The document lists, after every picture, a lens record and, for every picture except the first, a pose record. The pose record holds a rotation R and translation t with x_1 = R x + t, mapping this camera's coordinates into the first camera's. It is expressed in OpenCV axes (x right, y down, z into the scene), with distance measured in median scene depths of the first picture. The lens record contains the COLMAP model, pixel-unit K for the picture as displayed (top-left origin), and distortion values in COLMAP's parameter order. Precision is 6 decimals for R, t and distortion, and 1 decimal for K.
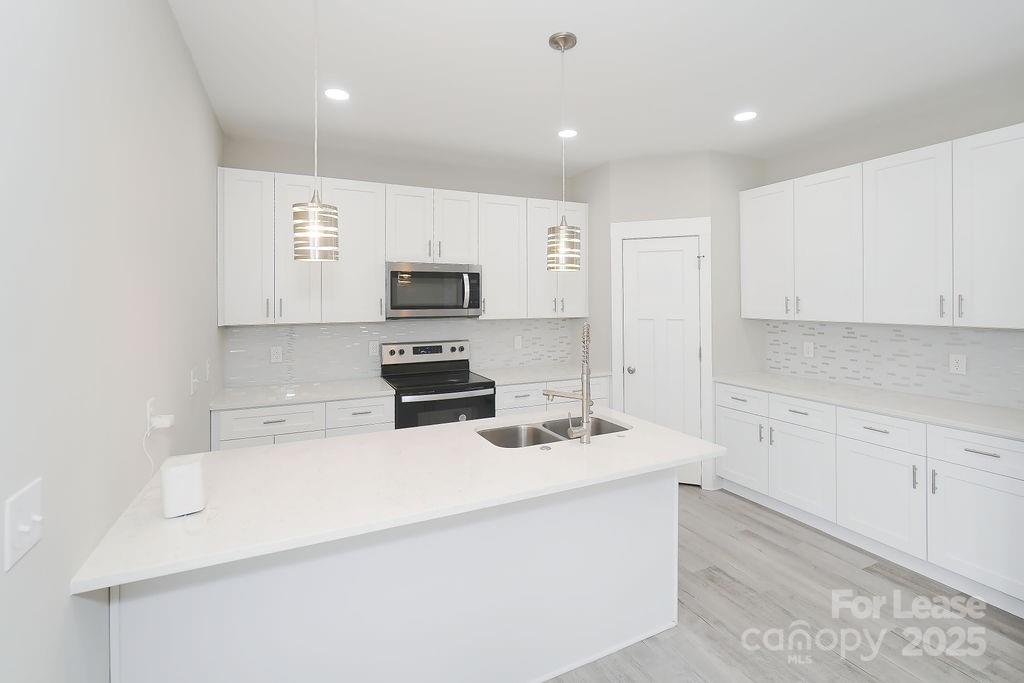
lens RADIAL K [[463.4, 0, 513.4], [0, 463.4, 301.0], [0, 0, 1]] dist [-0.001965, -0.000126]
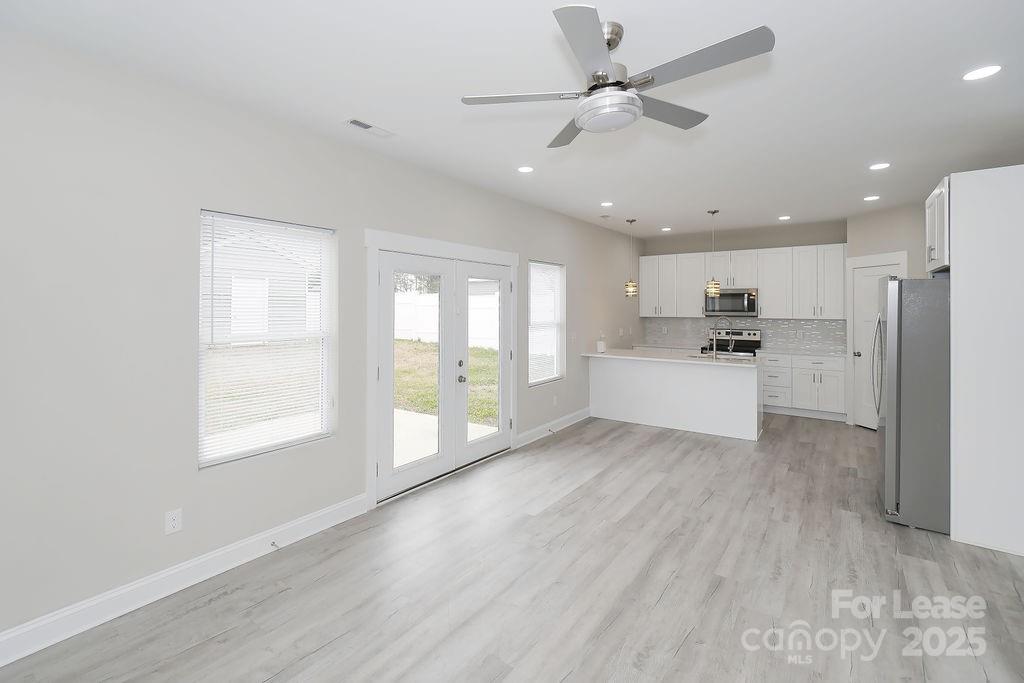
lens RADIAL K [[461.5, 0, 506.1], [0, 461.5, 305.8], [0, 0, 1]] dist [-0.000862, -0.000160]
pose [[0.483120, 0.002063, -0.875552, 1.083151], [-0.005713, 0.999983, -0.000796, -0.001741], [0.875535, 0.005387, 0.483124, -0.784501]]
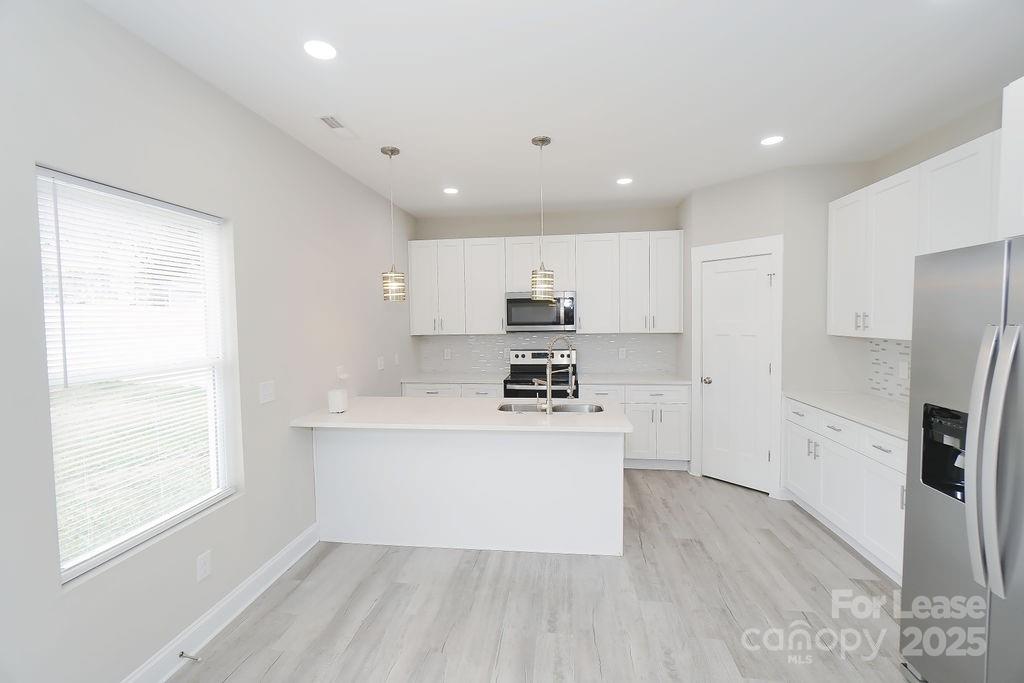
lens RADIAL K [[443.7, 0, 507.6], [0, 443.7, 340.3], [0, 0, 1]] dist [-0.000490, 0.000058]
pose [[0.842783, 0.018689, -0.537929, 0.447565], [0.008702, 0.998793, 0.048336, -0.002368], [0.538183, -0.045418, 0.841603, -0.151152]]
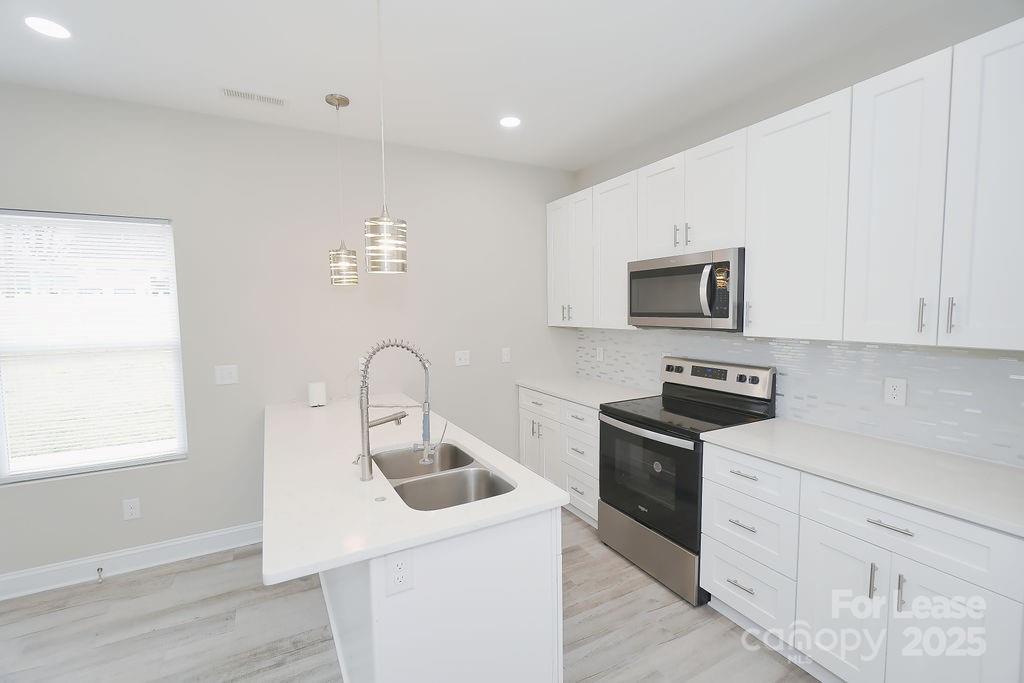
lens RADIAL K [[443.7, 0, 507.6], [0, 443.7, 340.3], [0, 0, 1]] dist [-0.000490, 0.000058]
pose [[0.047466, 0.075324, -0.996029, 0.524641], [0.009721, 0.997071, 0.075866, -0.002207], [0.998826, -0.013284, 0.046594, 0.683261]]
